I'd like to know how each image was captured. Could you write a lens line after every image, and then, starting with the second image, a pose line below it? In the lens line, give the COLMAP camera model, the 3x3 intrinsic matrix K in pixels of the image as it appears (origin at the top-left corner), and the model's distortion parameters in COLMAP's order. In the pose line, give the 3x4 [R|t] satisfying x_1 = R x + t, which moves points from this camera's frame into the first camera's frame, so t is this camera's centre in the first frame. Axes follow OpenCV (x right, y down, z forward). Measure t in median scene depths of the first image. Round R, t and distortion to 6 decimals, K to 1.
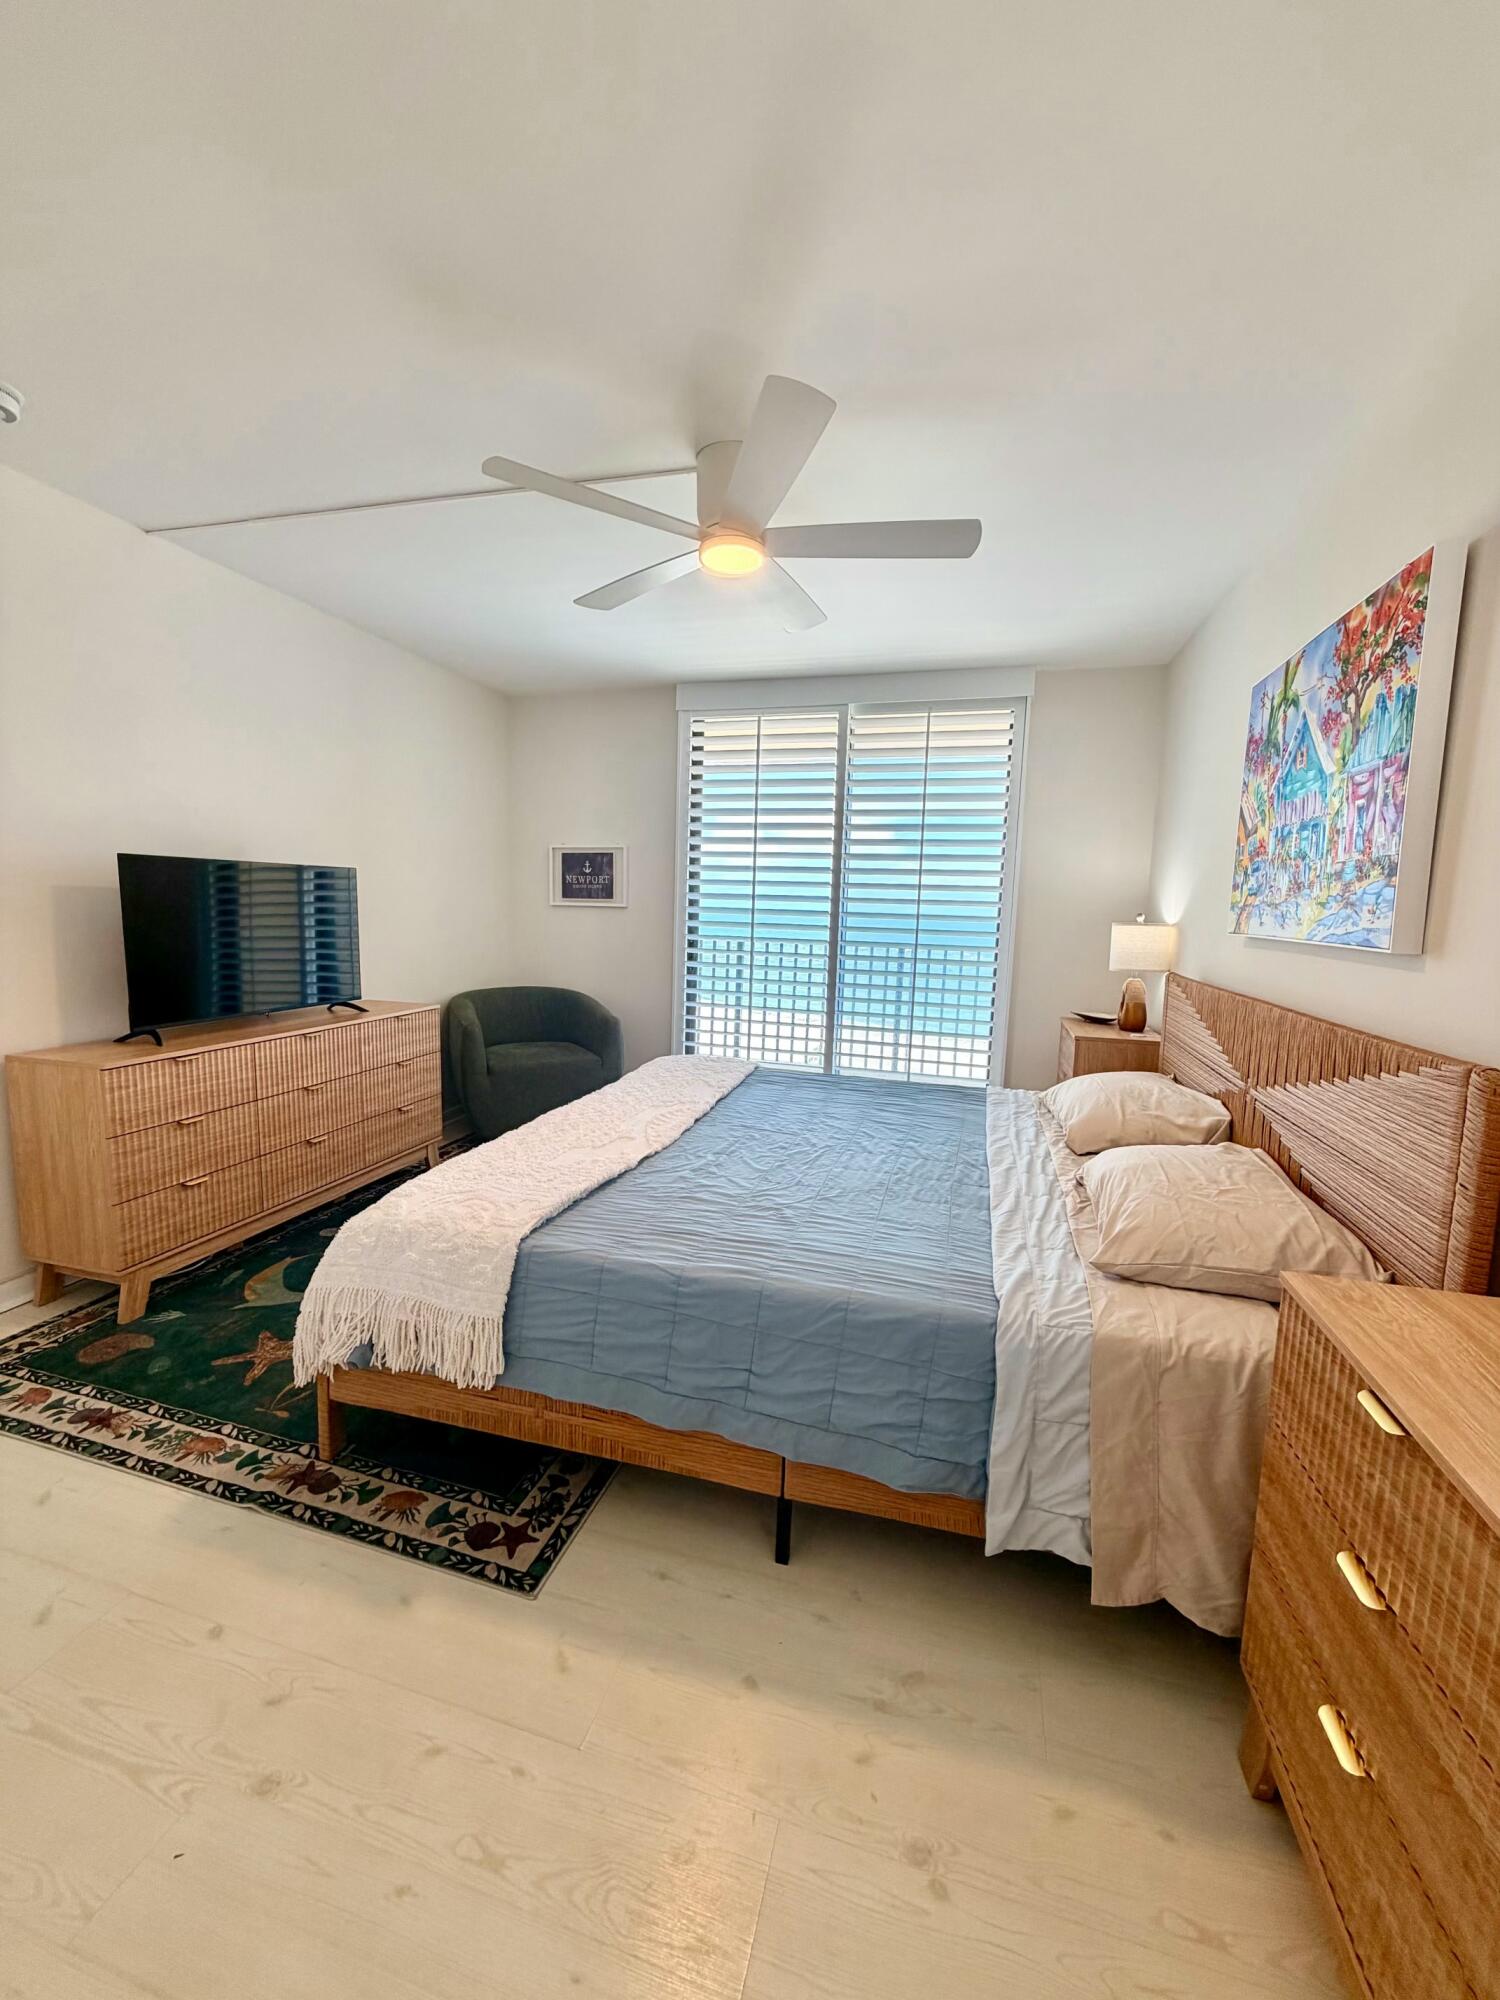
lens RADIAL K [[804.0, 0, 750.0], [0, 804.0, 1000.0], [0, 0, 1]] dist [-0.000834, -0.000090]
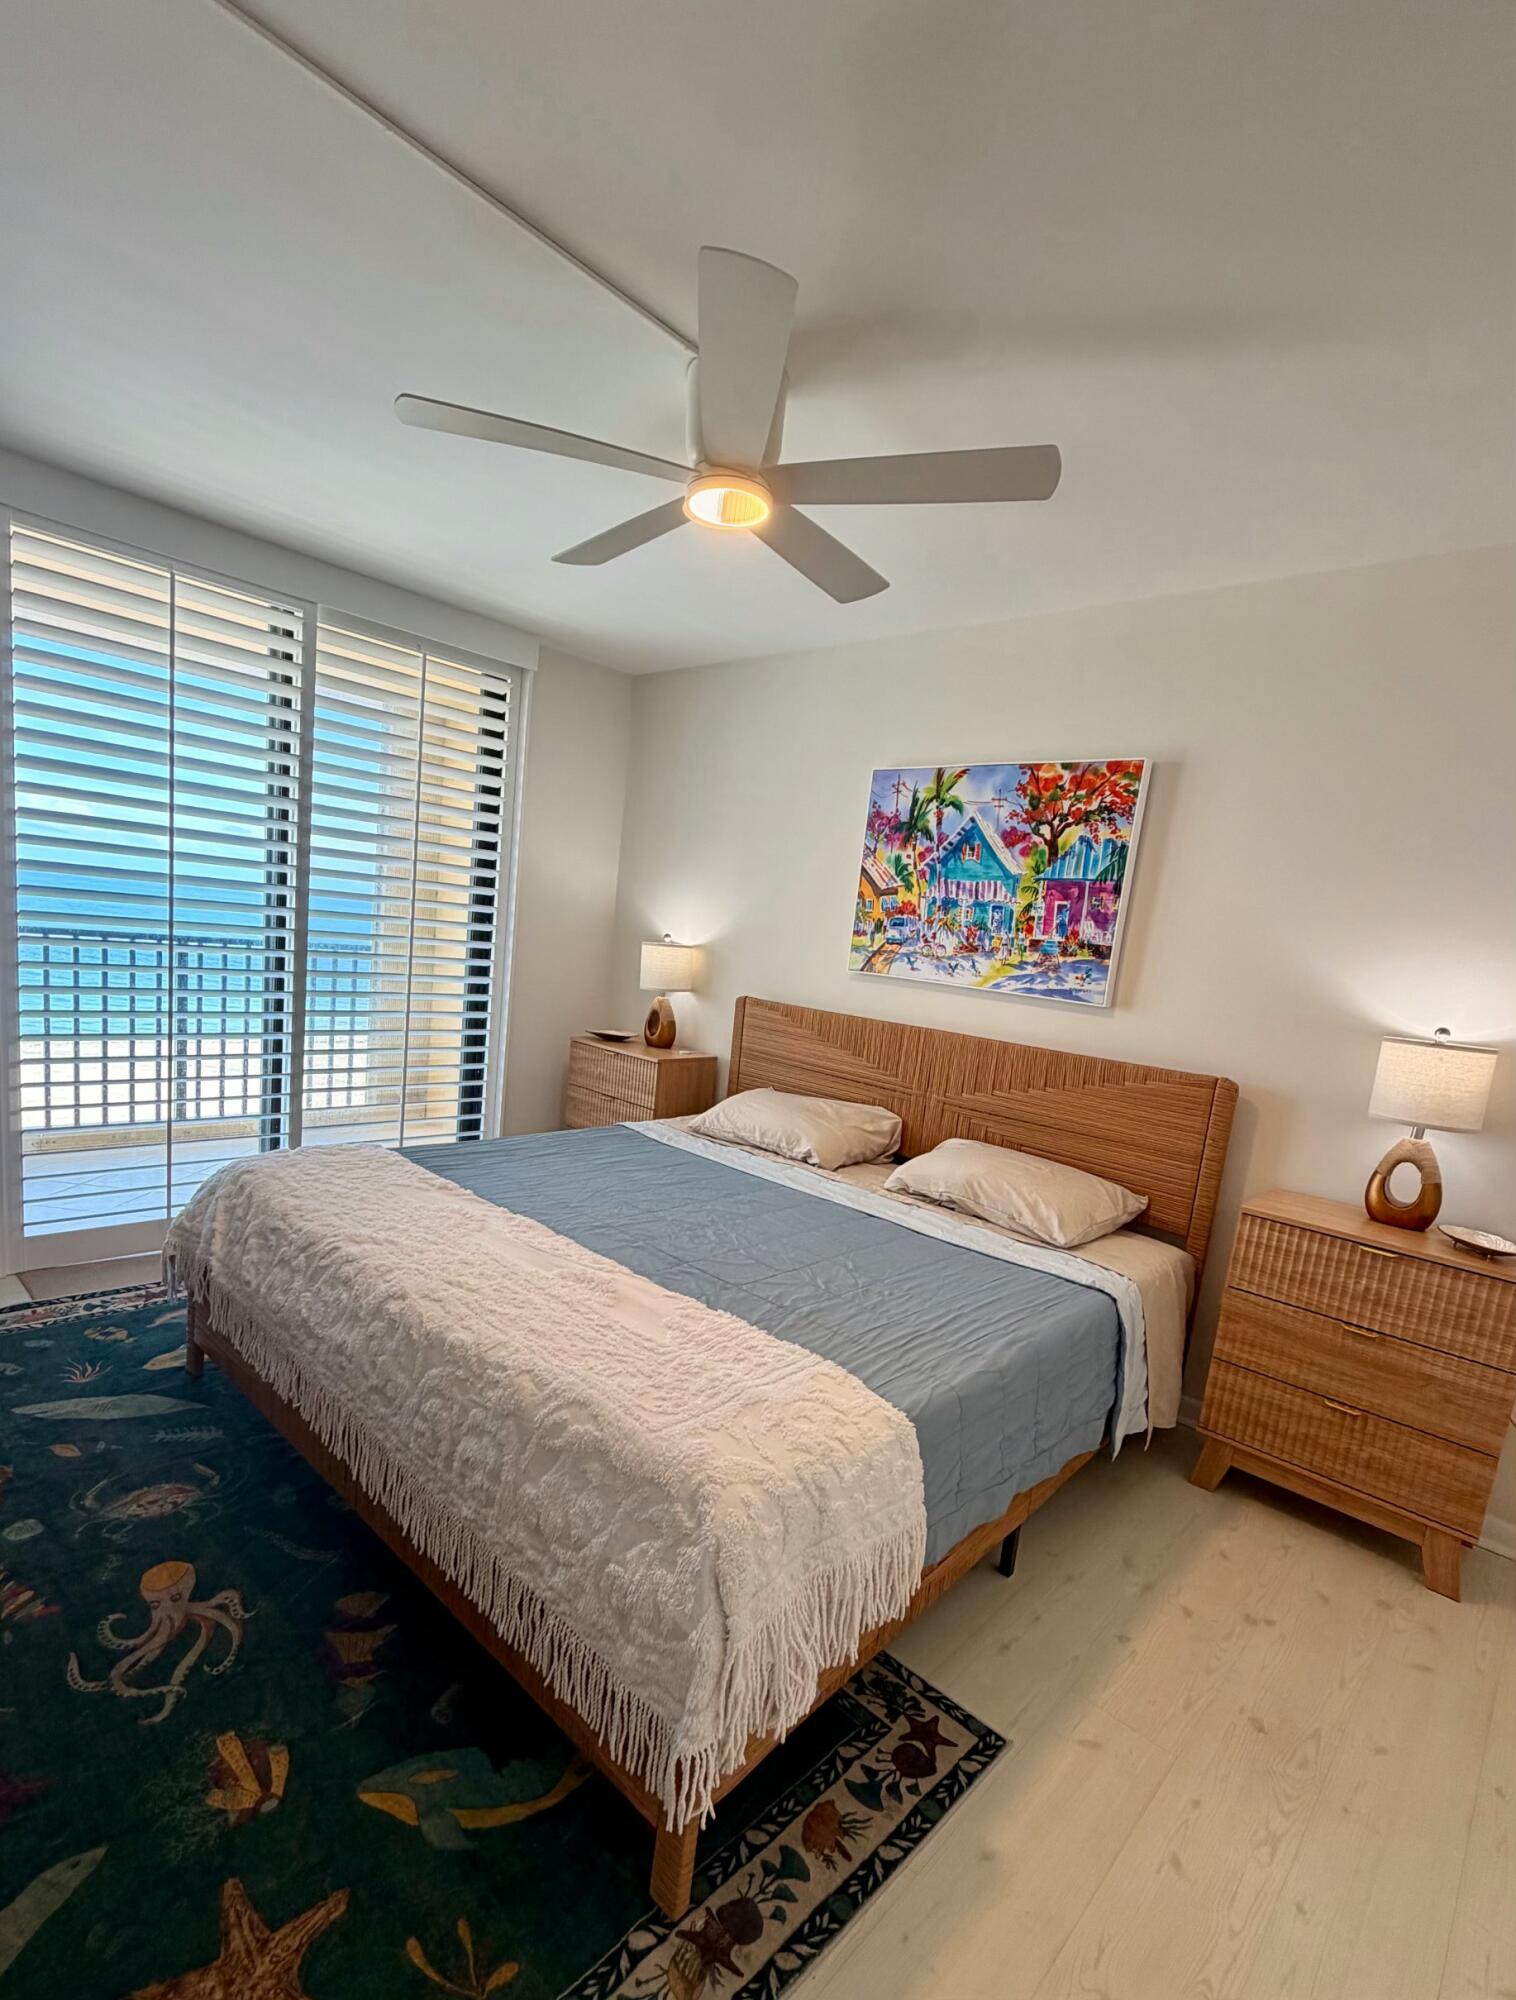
lens RADIAL K [[929.8, 0, 756.0], [0, 929.8, 1087.2], [0, 0, 1]] dist [-0.009015, -0.000299]
pose [[0.460042, -0.130902, 0.878195, -1.108196], [0.016334, 0.990153, 0.139034, -0.158012], [-0.887747, -0.049617, 0.457650, 0.704423]]
